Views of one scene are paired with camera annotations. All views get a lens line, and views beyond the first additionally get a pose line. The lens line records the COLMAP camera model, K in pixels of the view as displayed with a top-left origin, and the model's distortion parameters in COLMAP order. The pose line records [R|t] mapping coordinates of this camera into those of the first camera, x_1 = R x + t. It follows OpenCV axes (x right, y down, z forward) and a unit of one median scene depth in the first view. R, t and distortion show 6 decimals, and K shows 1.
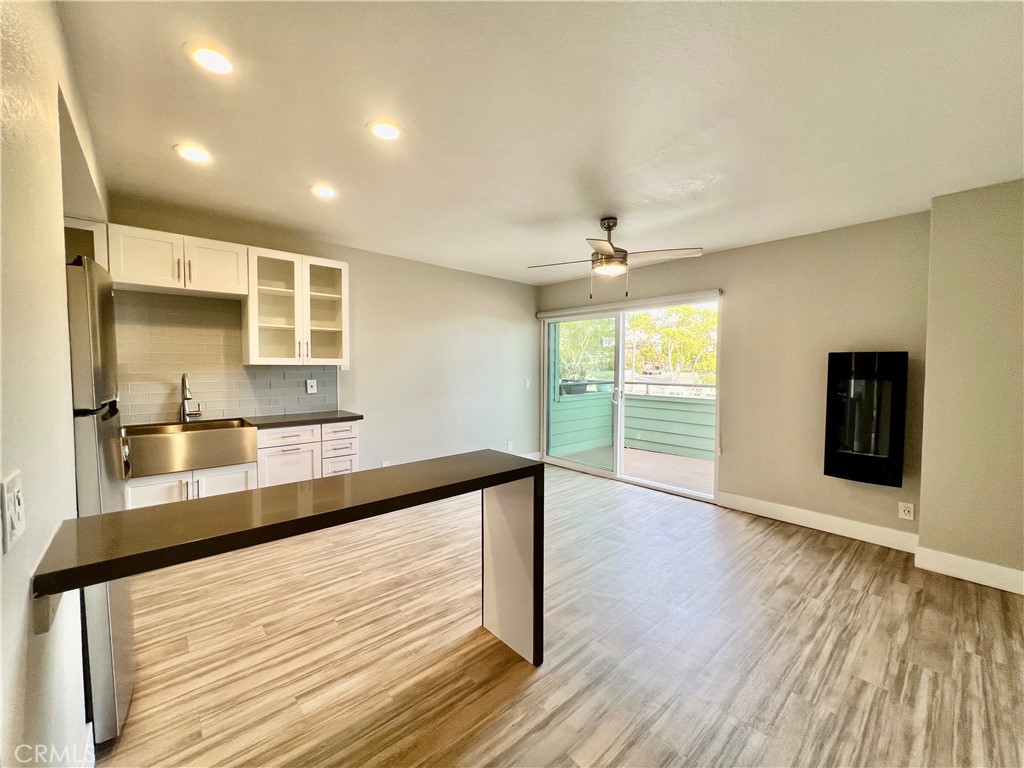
lens RADIAL K [[411.5, 0, 509.5], [0, 411.5, 382.5], [0, 0, 1]] dist [0.000980, 0.000214]
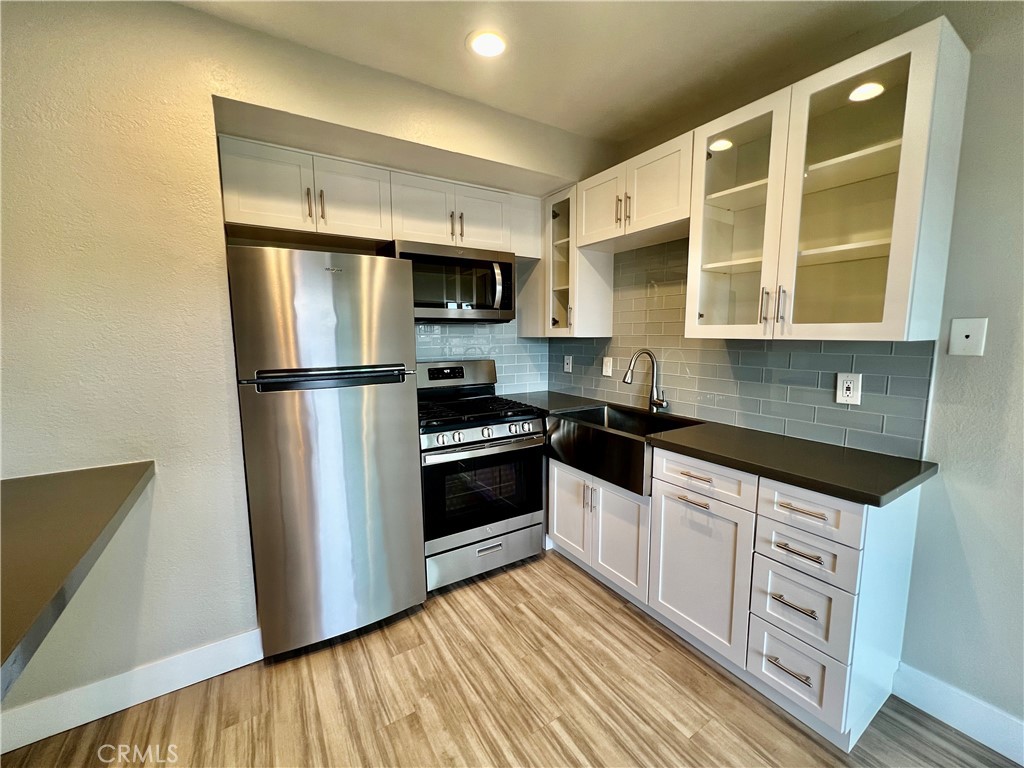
lens RADIAL K [[411.5, 0, 509.3], [0, 411.5, 381.4], [0, 0, 1]] dist [0.000980, 0.000214]
pose [[-0.151056, 0.114337, -0.981890, 0.005090], [-0.042557, 0.991615, 0.122017, -0.067597], [0.987609, 0.060217, -0.144924, 1.265875]]
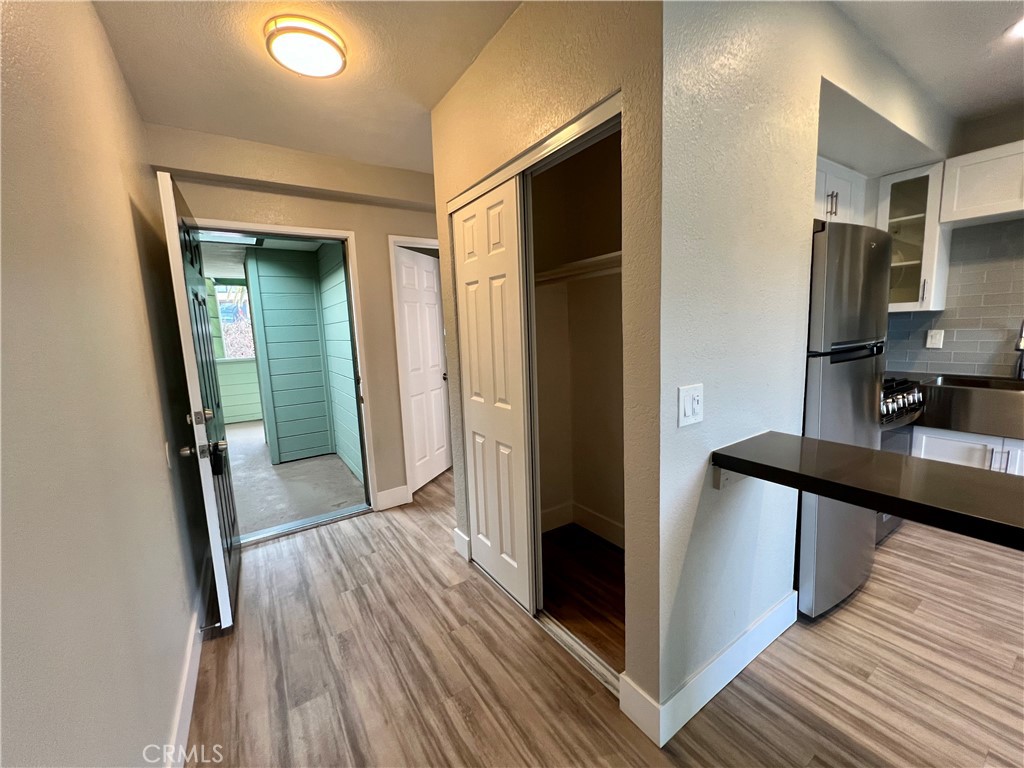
lens RADIAL K [[409.6, 0, 513.4], [0, 409.6, 381.1], [0, 0, 1]] dist [0.001613, 0.000280]
pose [[-0.126510, 0.132912, -0.983021, 0.195711], [-0.004583, 0.990894, 0.134567, -0.005937], [0.991955, 0.021529, -0.124749, 0.172013]]
